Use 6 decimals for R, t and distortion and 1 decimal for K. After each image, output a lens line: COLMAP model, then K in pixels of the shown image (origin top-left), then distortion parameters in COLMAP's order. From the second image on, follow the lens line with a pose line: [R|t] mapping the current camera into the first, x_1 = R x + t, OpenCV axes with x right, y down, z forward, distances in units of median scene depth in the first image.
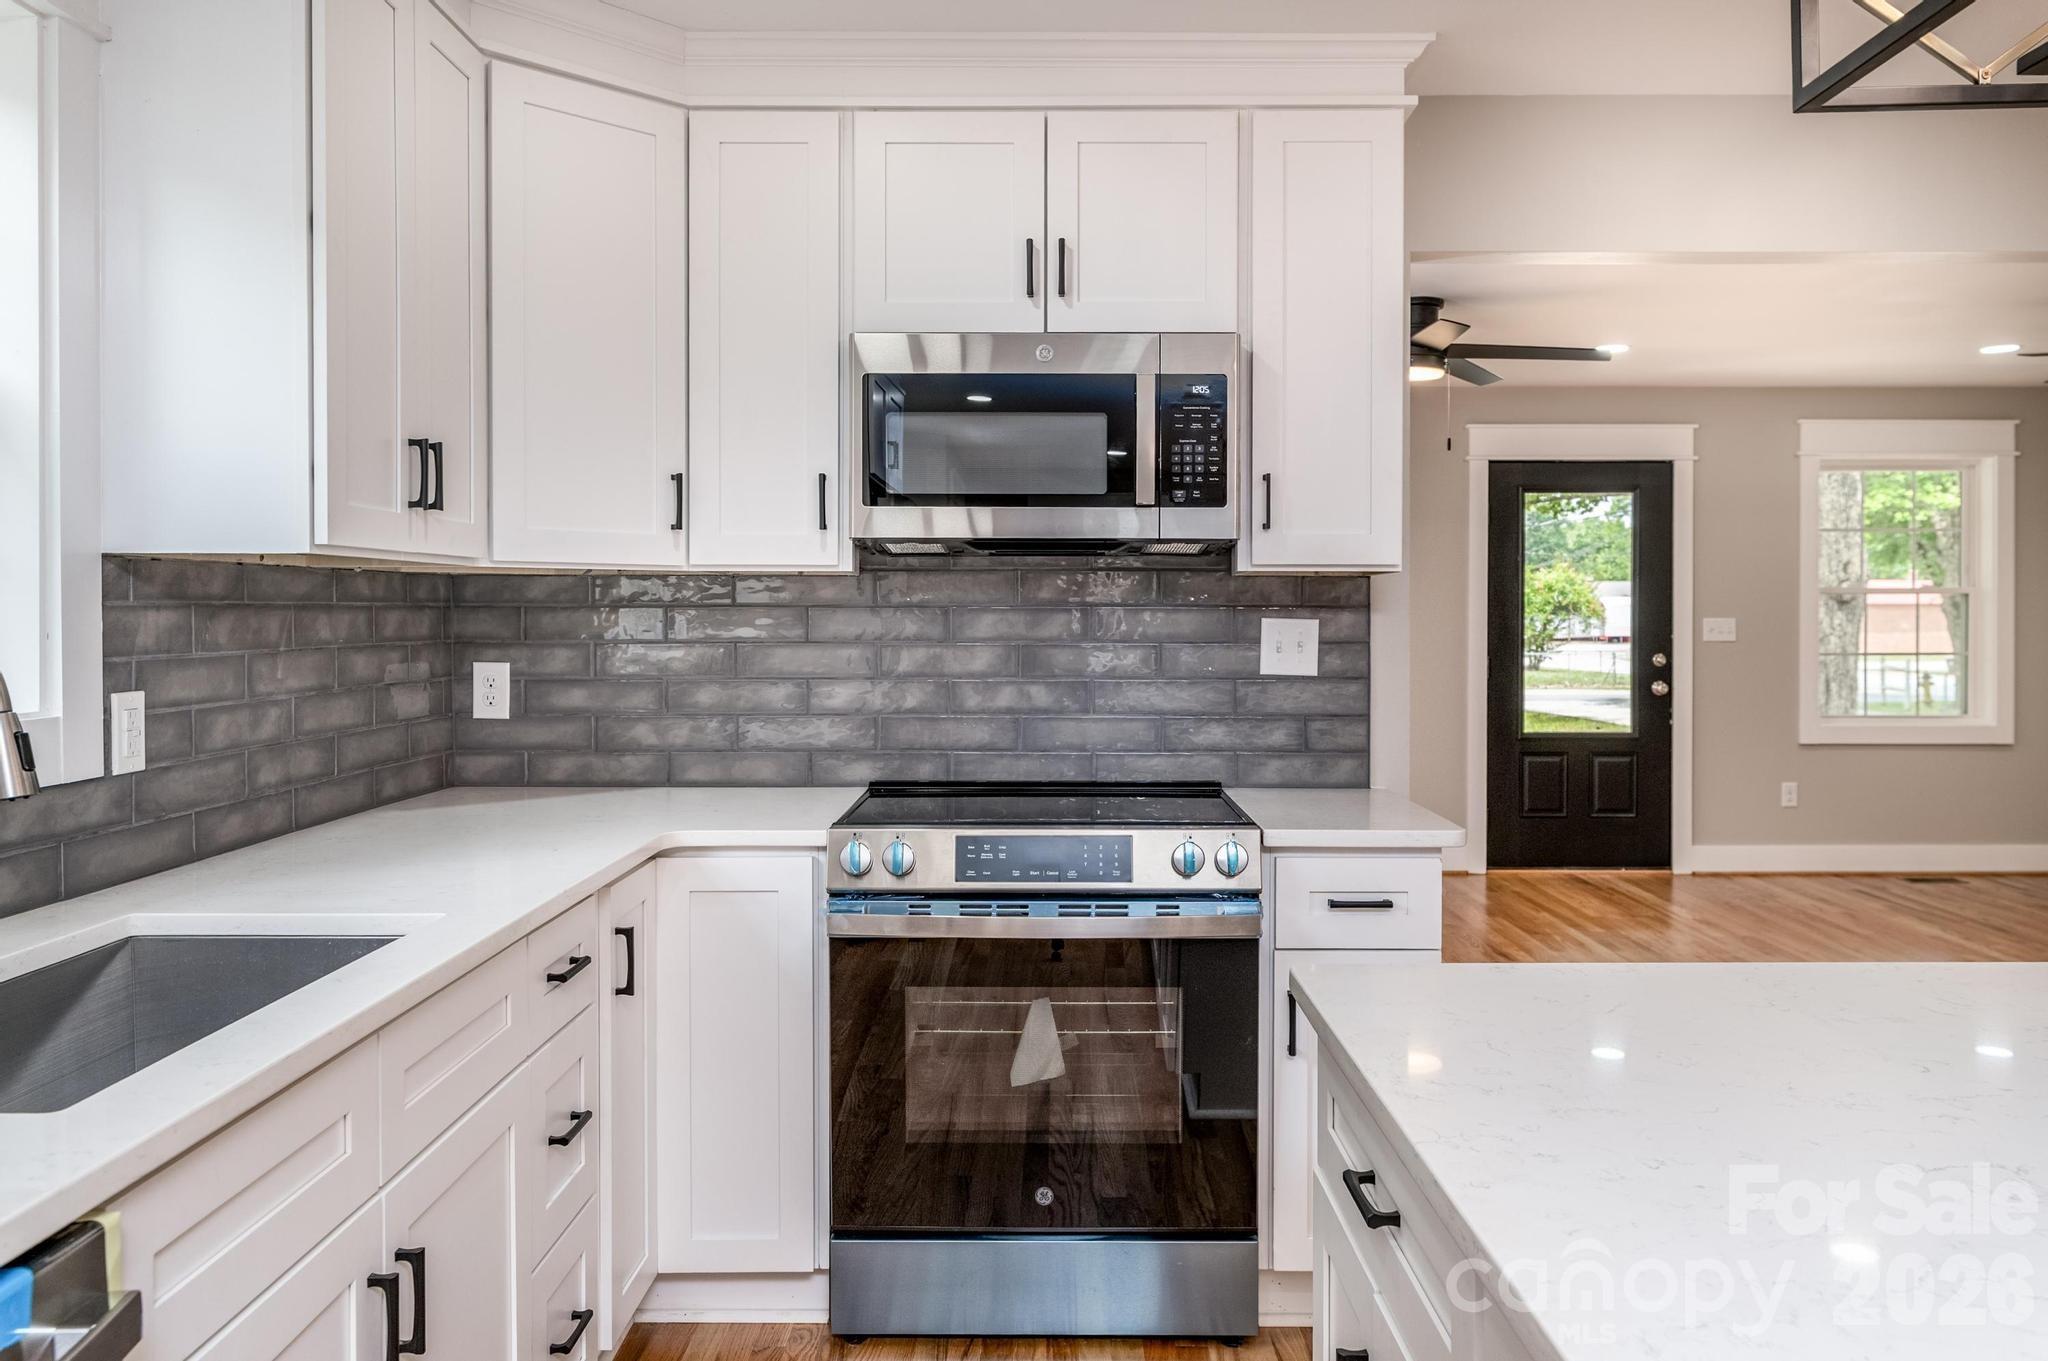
lens RADIAL K [[1503.1, 0, 1045.5], [0, 1503.1, 635.7], [0, 0, 1]] dist [0.005748, -0.001342]
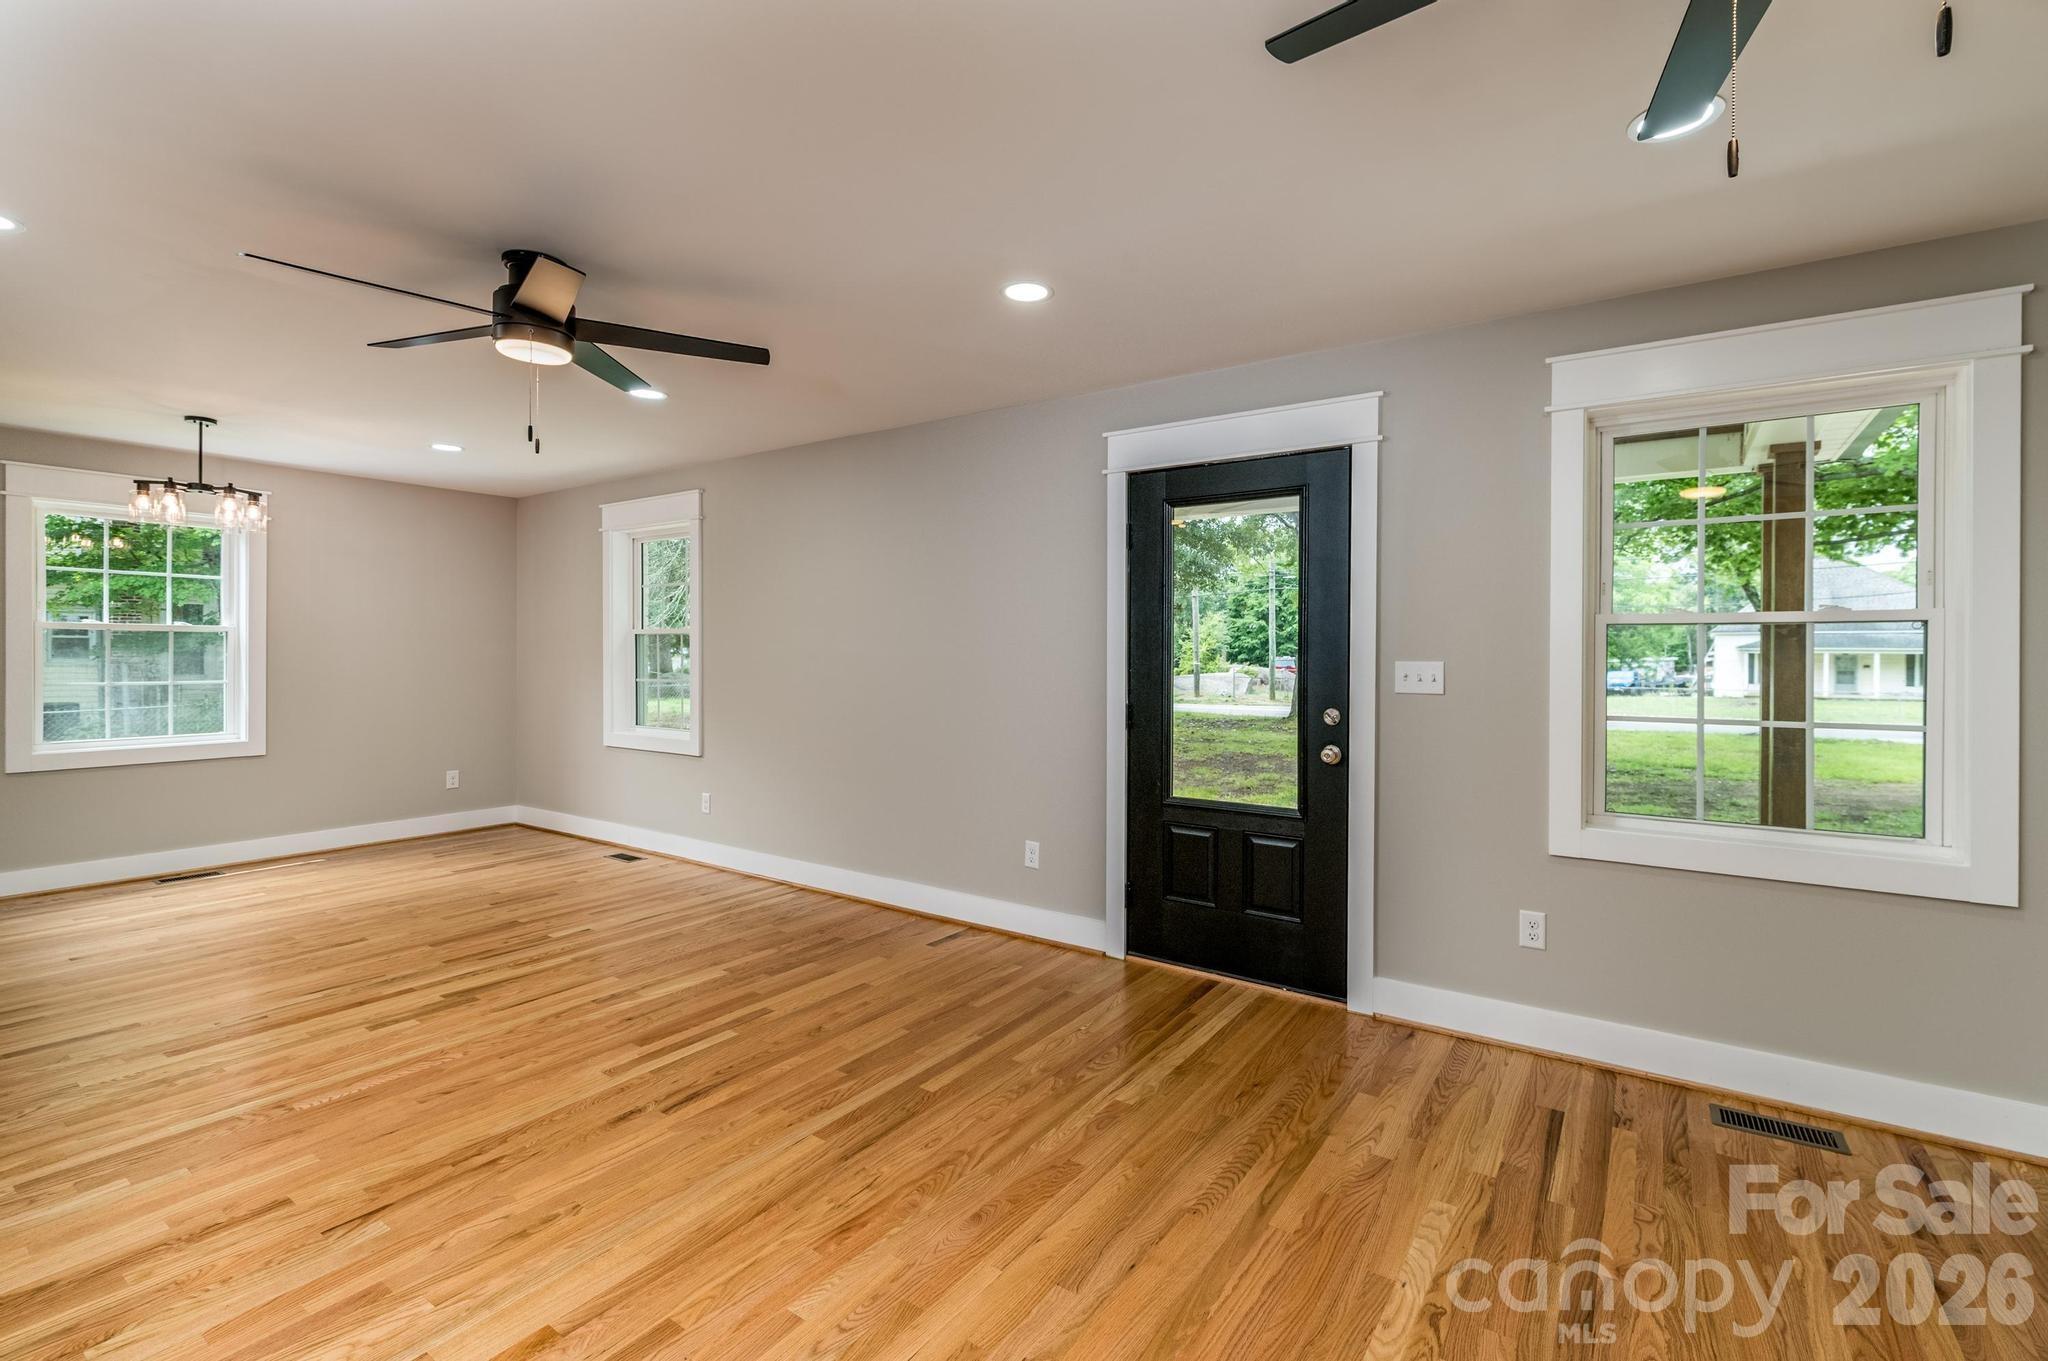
lens RADIAL K [[915.8, 0, 1032.4], [0, 915.8, 650.2], [0, 0, 1]] dist [0.000998, -0.000297]
pose [[0.816955, 0.002477, -0.576697, 1.366934], [-0.012381, 0.999836, -0.013244, -0.020742], [0.576569, 0.017960, 0.816851, 1.362923]]
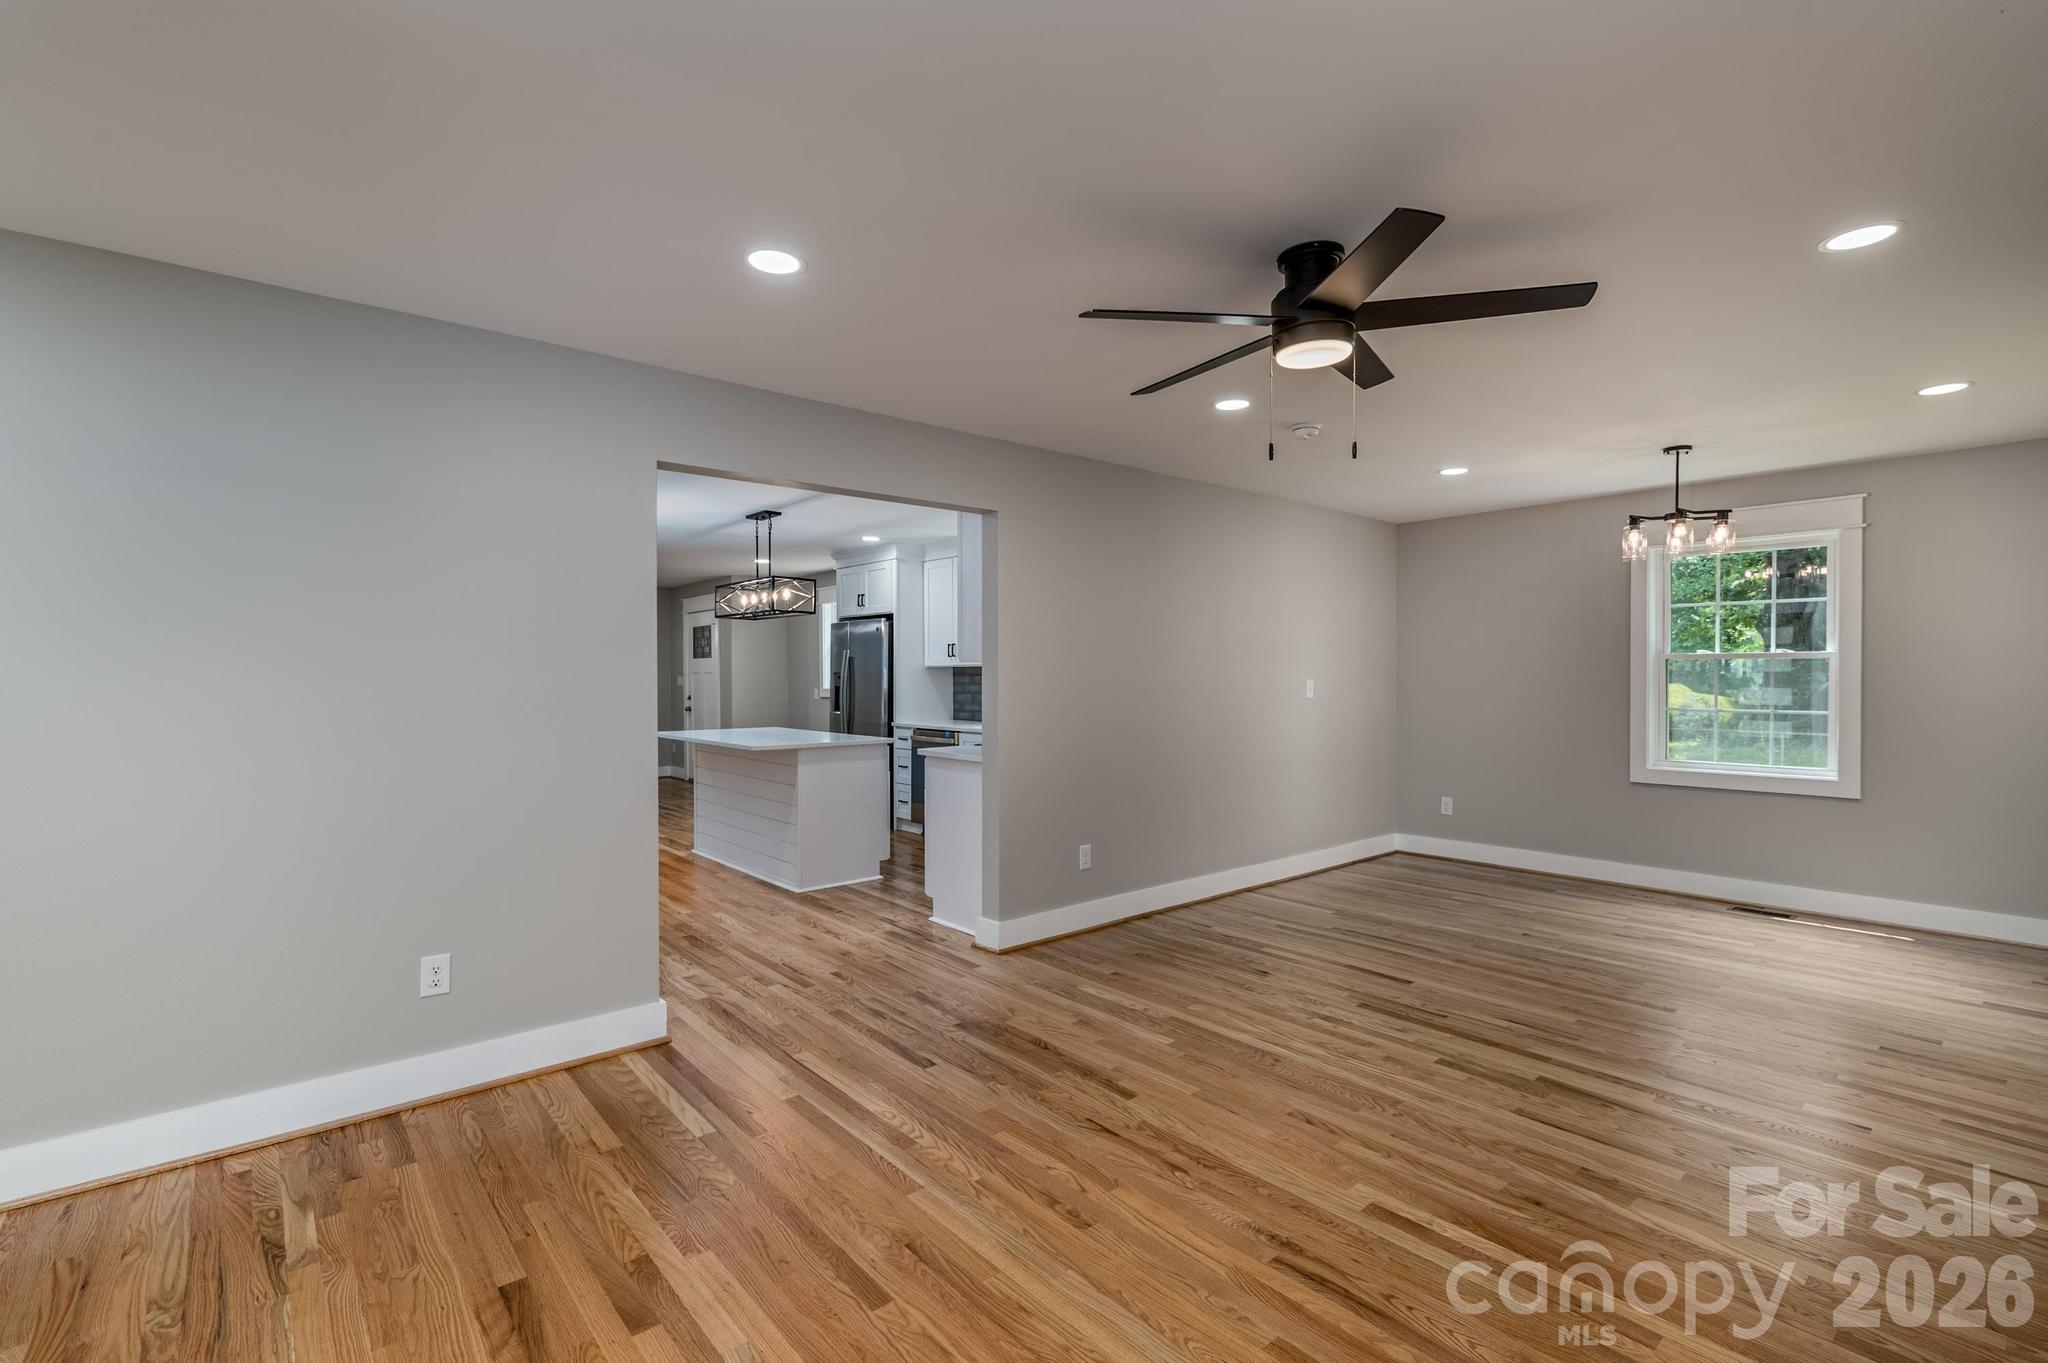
lens RADIAL K [[905.8, 0, 1024.0], [0, 905.8, 681.5], [0, 0, 1]] dist [-0.001778, 0.000067]
pose [[-0.759473, 0.003096, -0.650532, 1.167296], [-0.010072, 0.999813, 0.016516, -0.033526], [0.650461, 0.019096, -0.759300, 2.250143]]
